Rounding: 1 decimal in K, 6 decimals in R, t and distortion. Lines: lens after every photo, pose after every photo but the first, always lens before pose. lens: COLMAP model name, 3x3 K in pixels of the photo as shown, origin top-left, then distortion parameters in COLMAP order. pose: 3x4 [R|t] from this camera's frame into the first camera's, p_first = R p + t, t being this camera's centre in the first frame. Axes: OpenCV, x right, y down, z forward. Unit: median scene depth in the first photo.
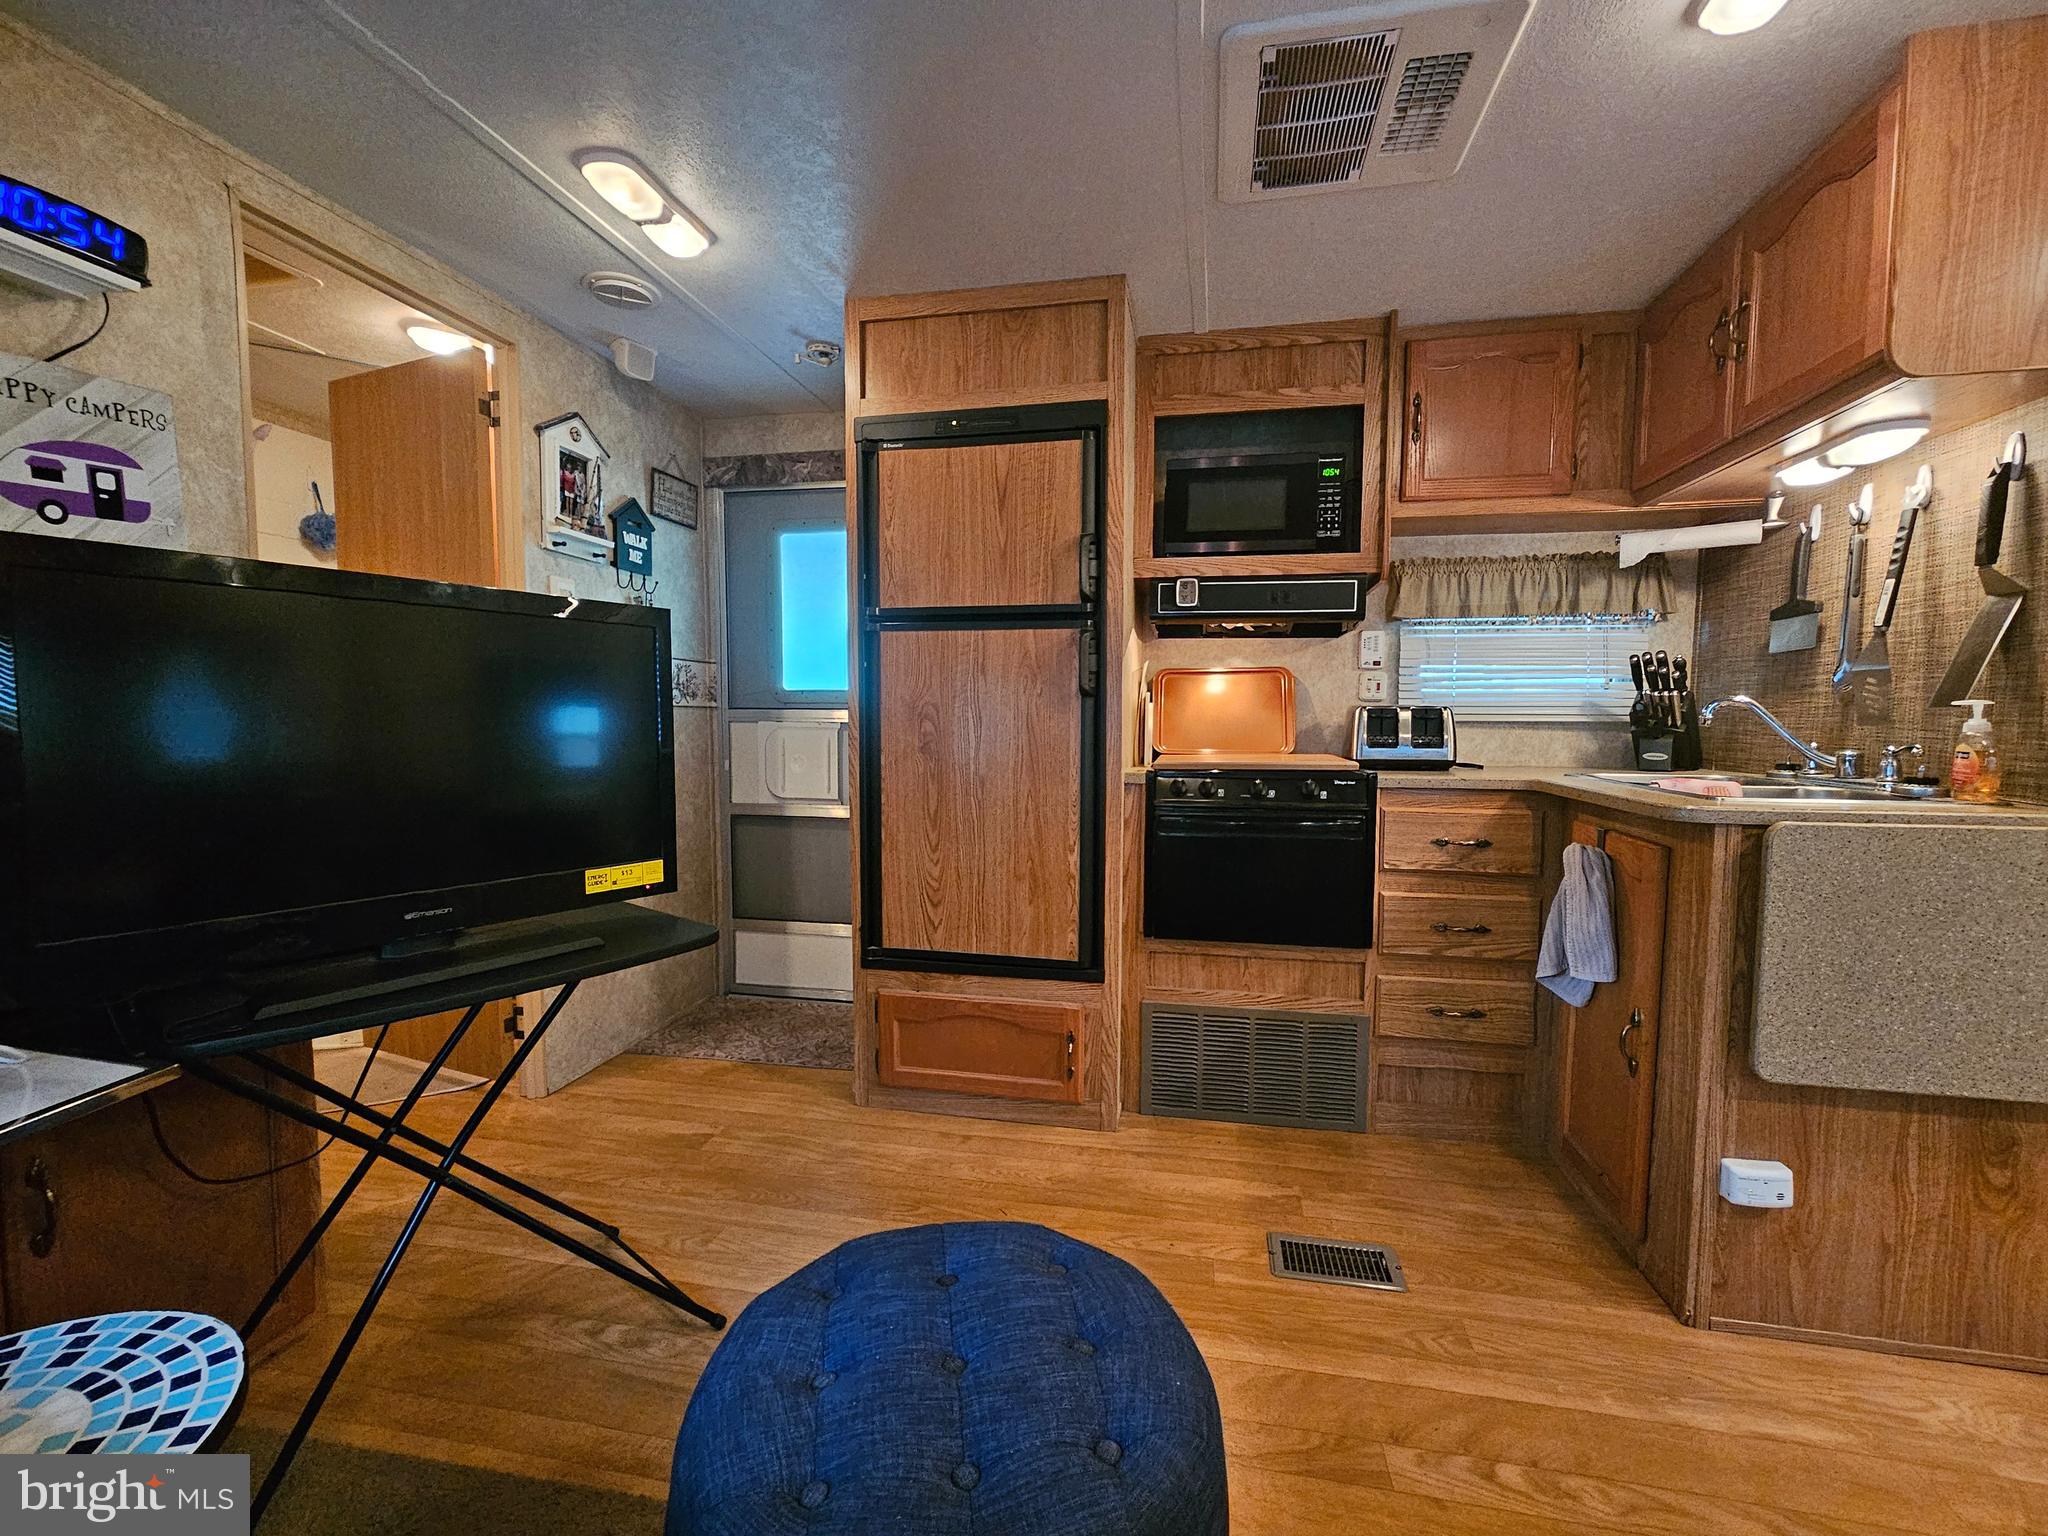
lens RADIAL K [[830.9, 0, 1033.9], [0, 830.9, 768.4], [0, 0, 1]] dist [-0.003347, -0.000116]
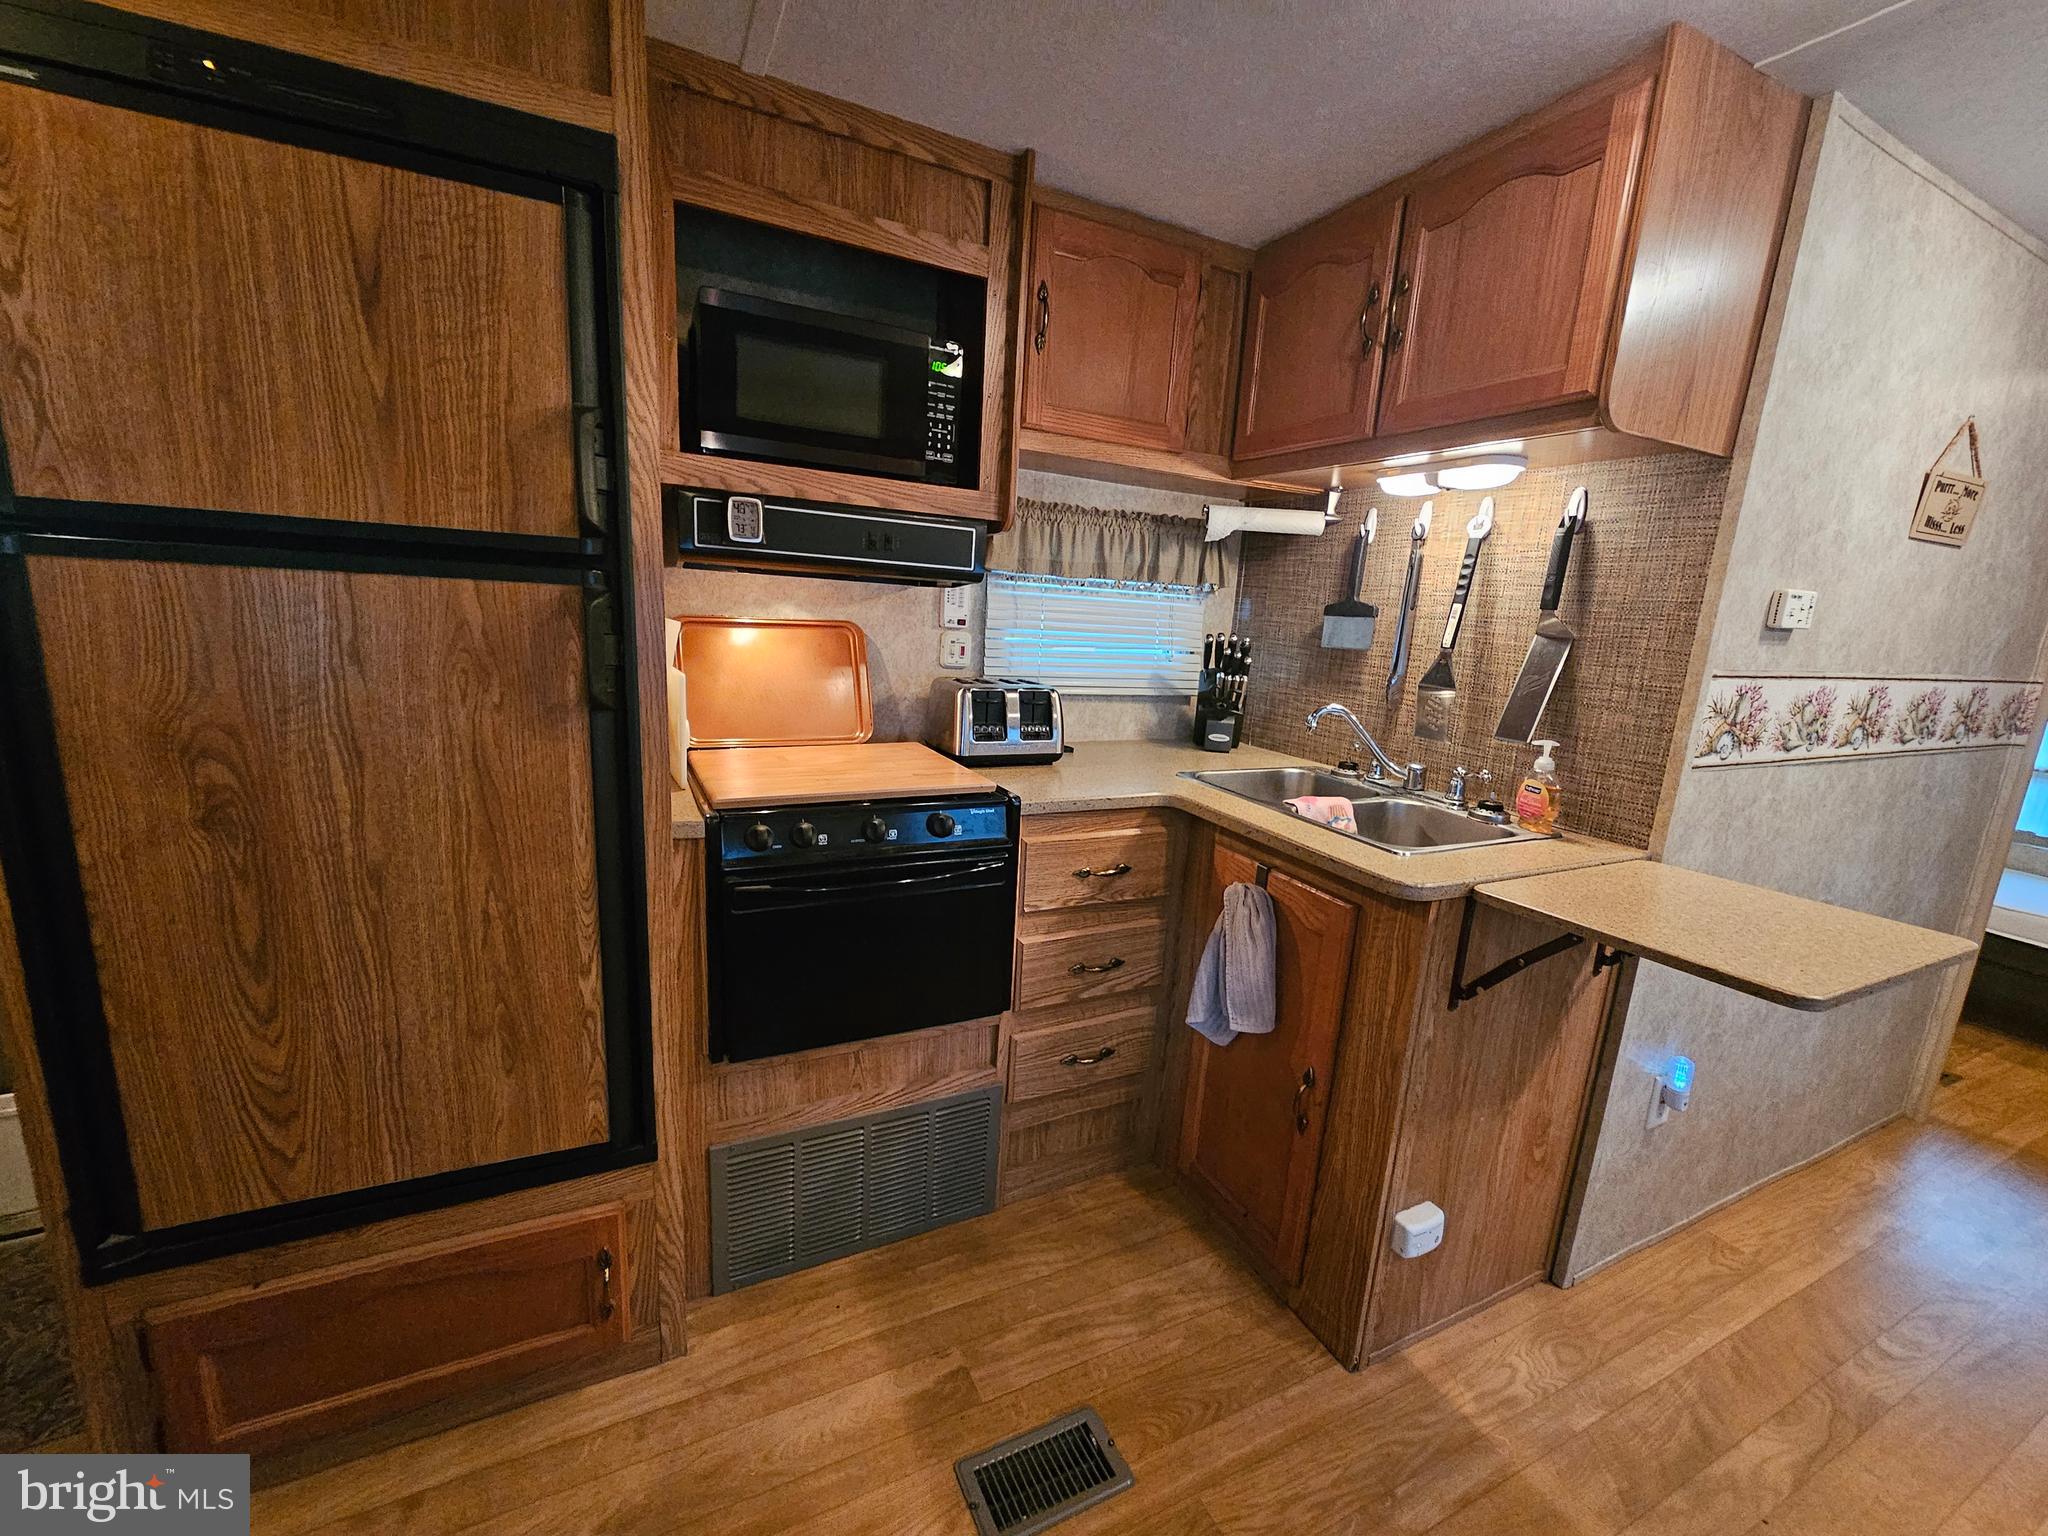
lens RADIAL K [[830.9, 0, 1023.4], [0, 830.9, 768.2], [0, 0, 1]] dist [-0.003347, -0.000116]
pose [[0.788086, -0.083768, 0.609839, -0.055432], [-0.017384, 0.987274, 0.158077, -0.138947], [-0.615320, -0.135179, 0.776600, 0.378497]]
